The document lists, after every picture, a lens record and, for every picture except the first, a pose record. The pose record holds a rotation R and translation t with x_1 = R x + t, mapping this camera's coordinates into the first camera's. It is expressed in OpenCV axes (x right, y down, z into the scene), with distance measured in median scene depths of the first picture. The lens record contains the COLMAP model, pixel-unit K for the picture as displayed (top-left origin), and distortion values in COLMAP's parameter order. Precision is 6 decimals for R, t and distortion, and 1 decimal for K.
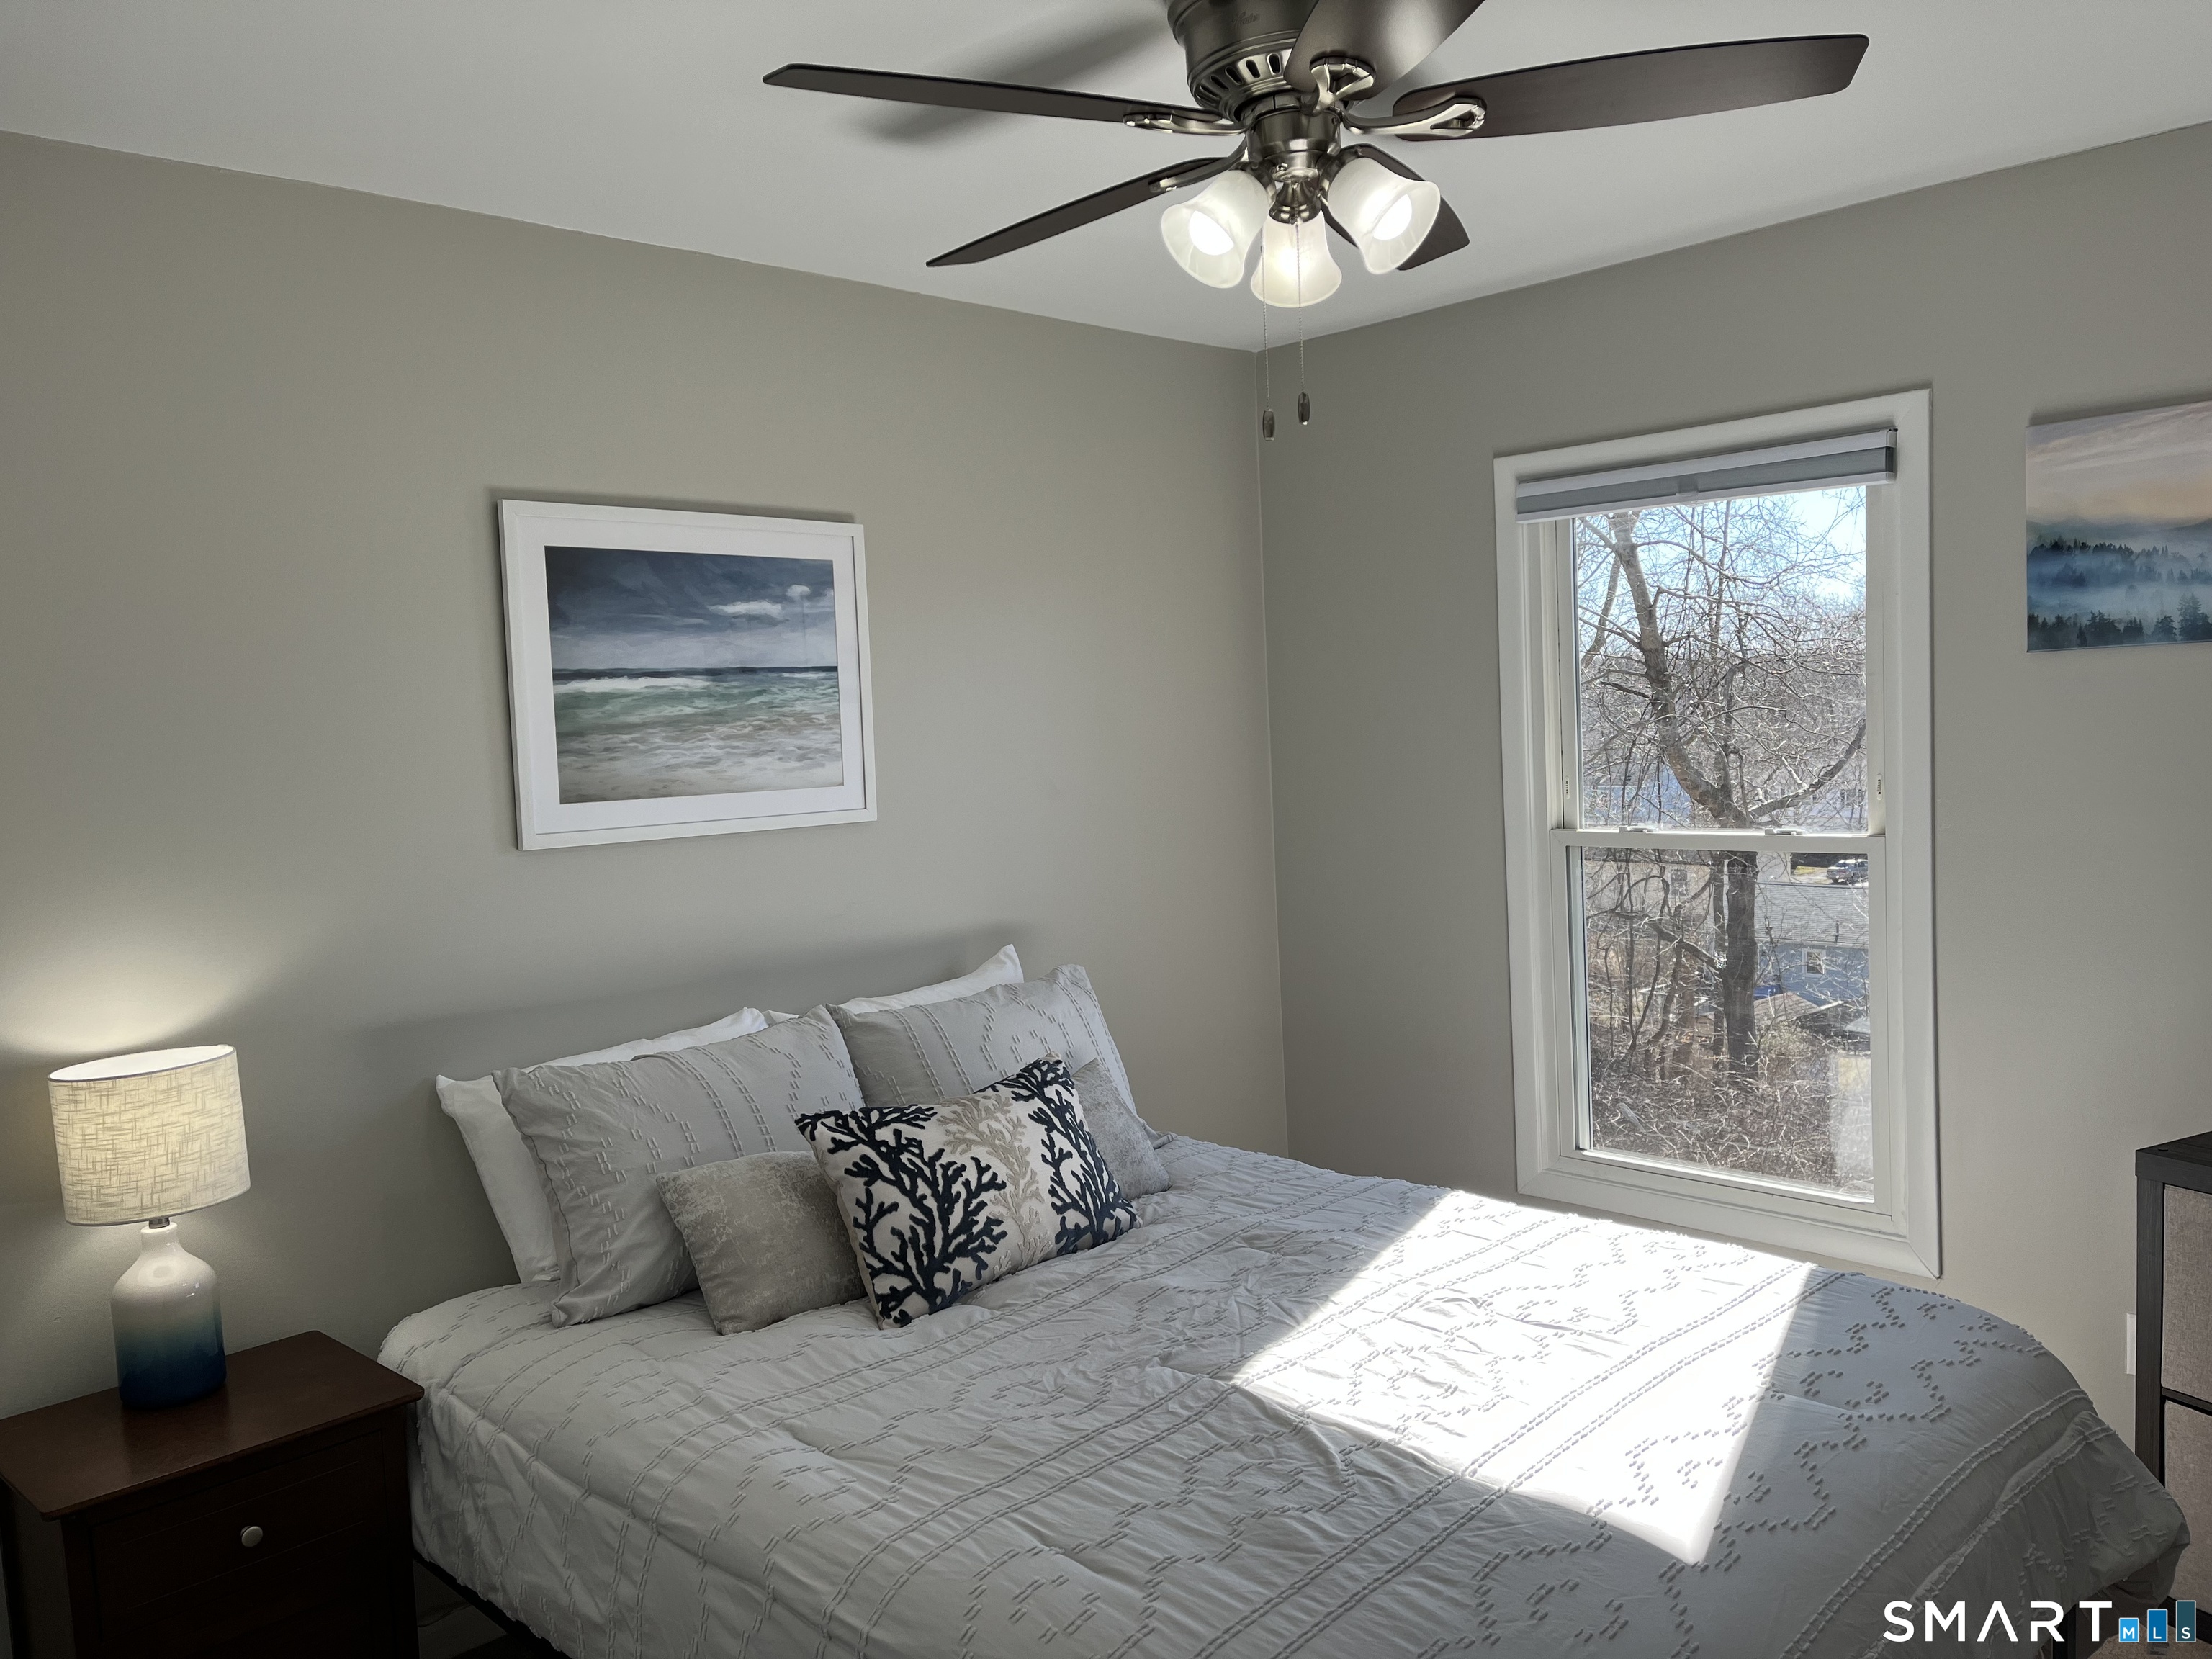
lens RADIAL K [[1676.4, 0, 1107.5], [0, 1676.4, 832.5], [0, 0, 1]] dist [0.081331, -0.106290]
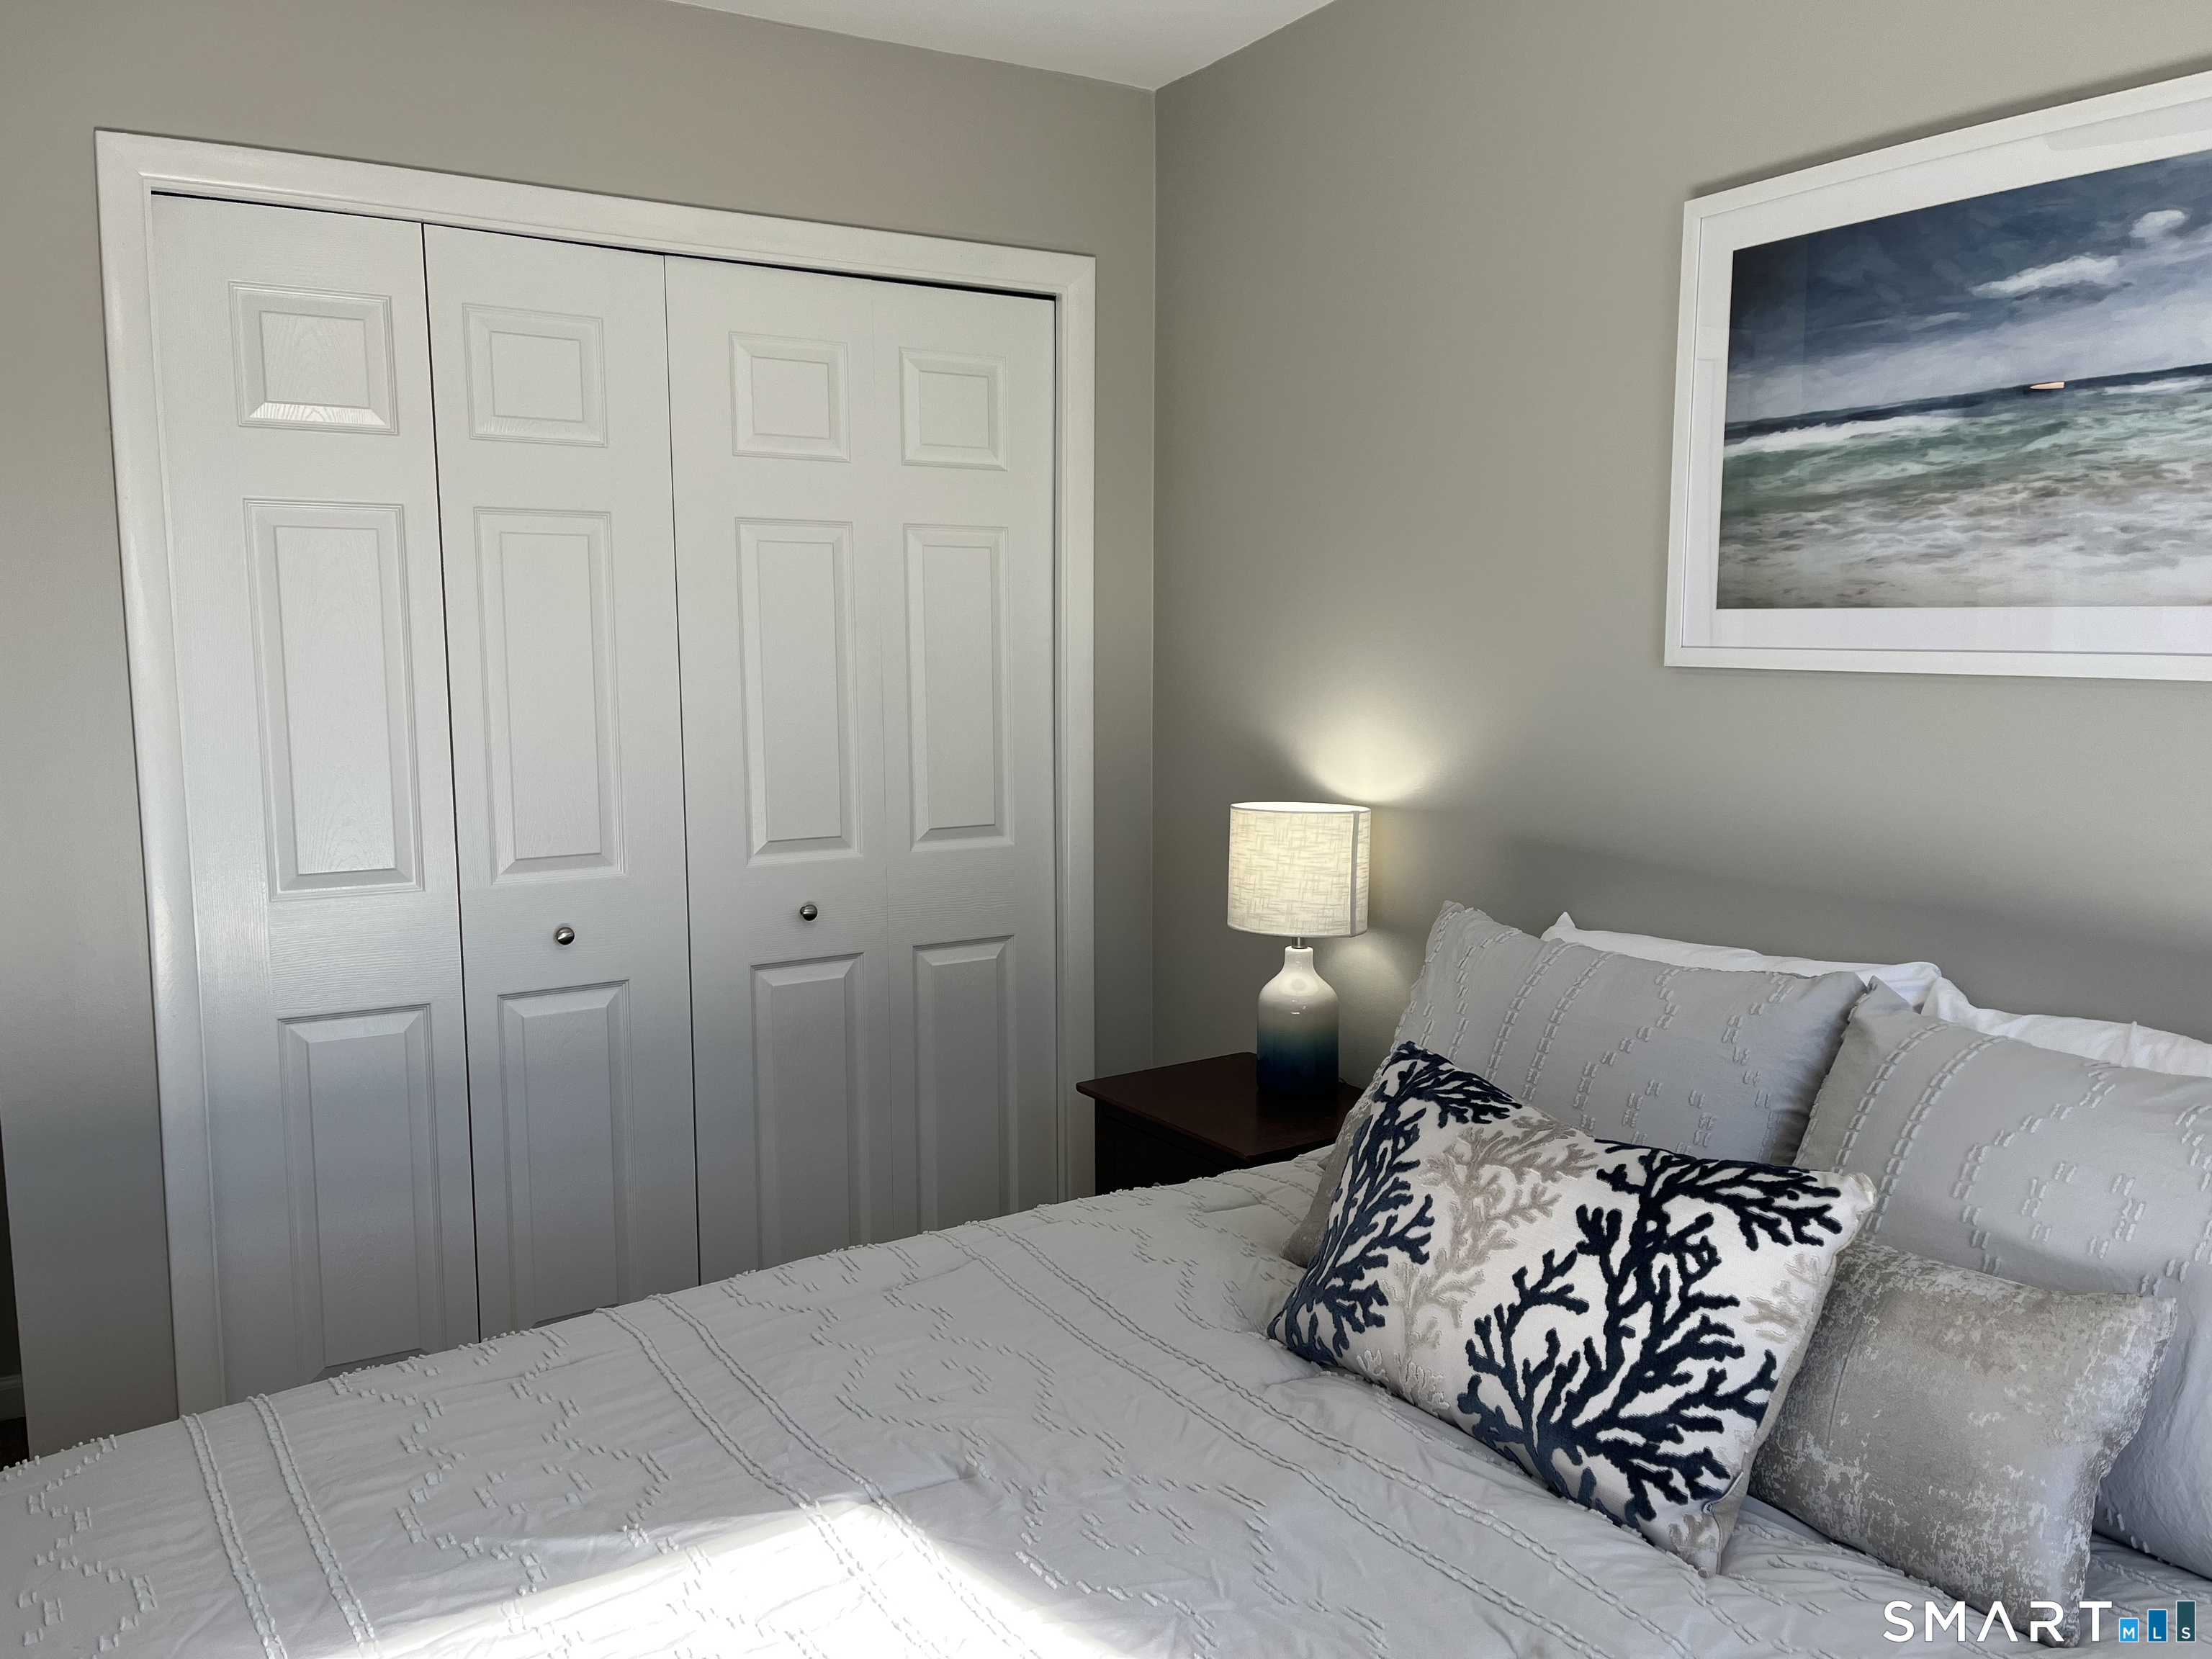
lens RADIAL K [[1676.4, 0, 1101.3], [0, 1676.4, 838.8], [0, 0, 1]] dist [0.081331, -0.106290]
pose [[-0.229553, 0.167212, -0.958825, 0.466188], [-0.052362, 0.981584, 0.183717, -0.039829], [0.971887, 0.092378, -0.216570, 0.896387]]
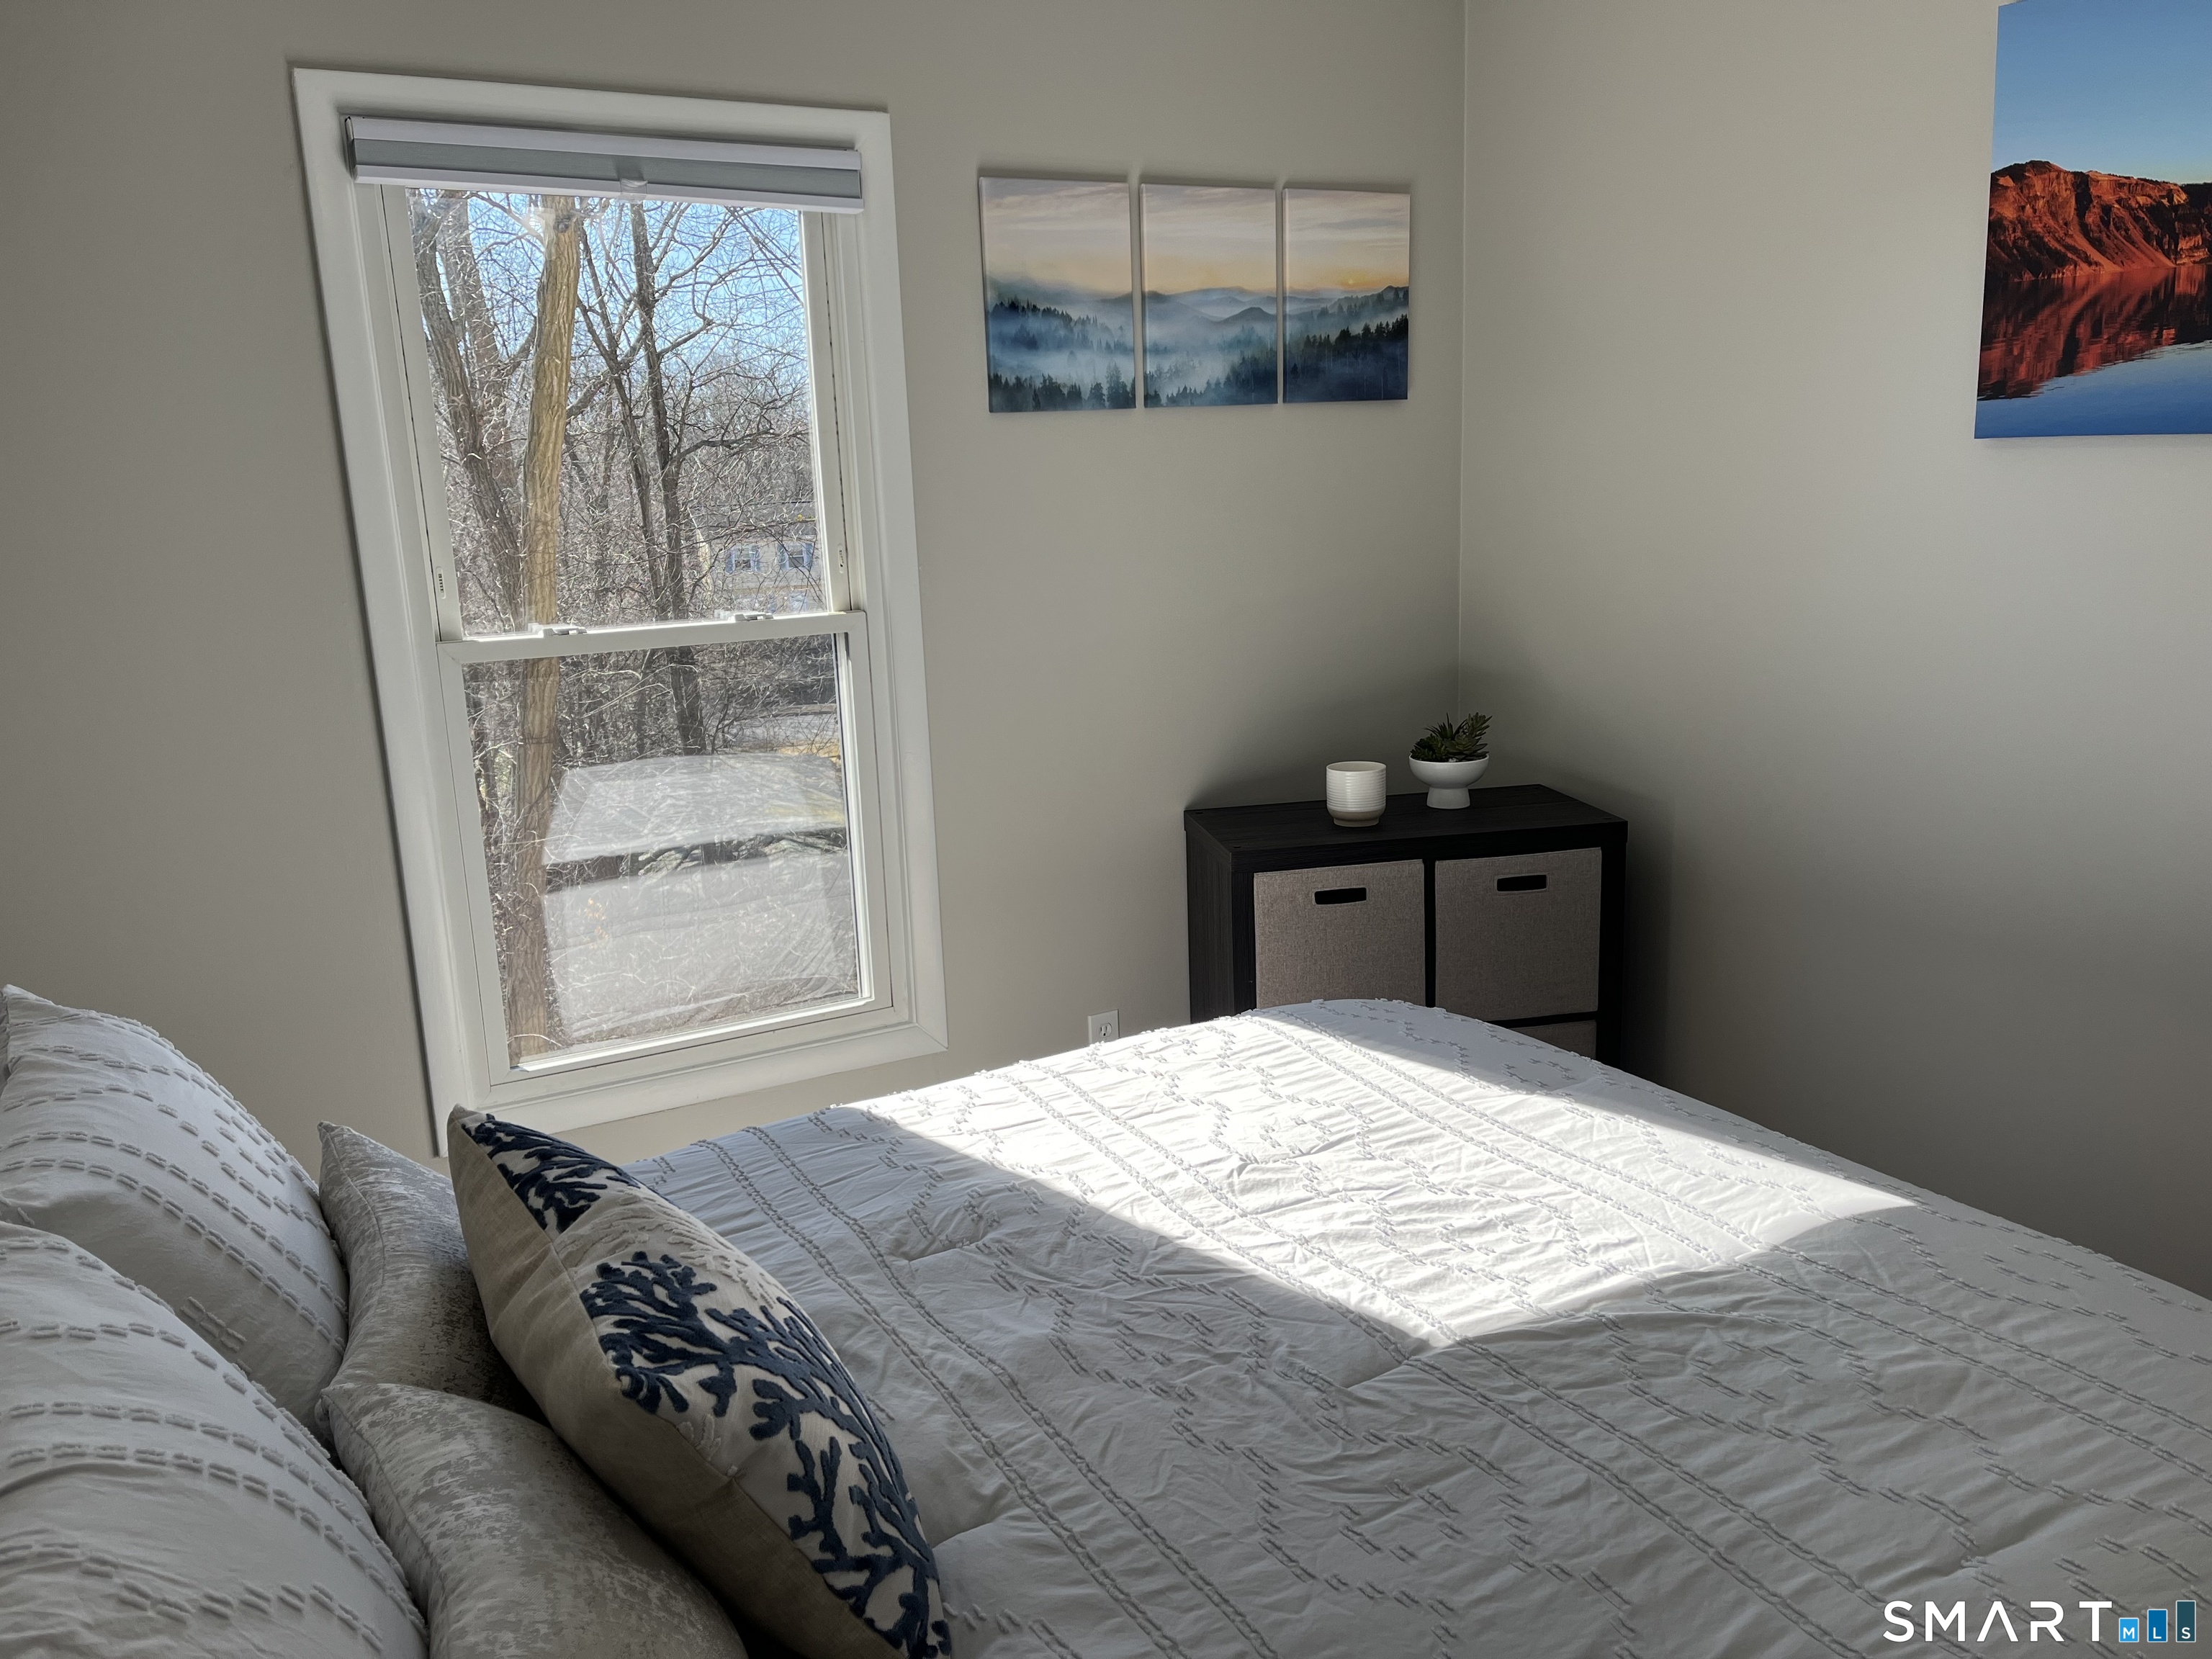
lens RADIAL K [[1676.4, 0, 1111.5], [0, 1676.4, 827.6], [0, 0, 1]] dist [0.081331, -0.106290]
pose [[0.273780, -0.167317, 0.947127, -0.449447], [0.095560, 0.984611, 0.146316, -0.002886], [-0.957033, 0.050449, 0.285556, 0.690534]]
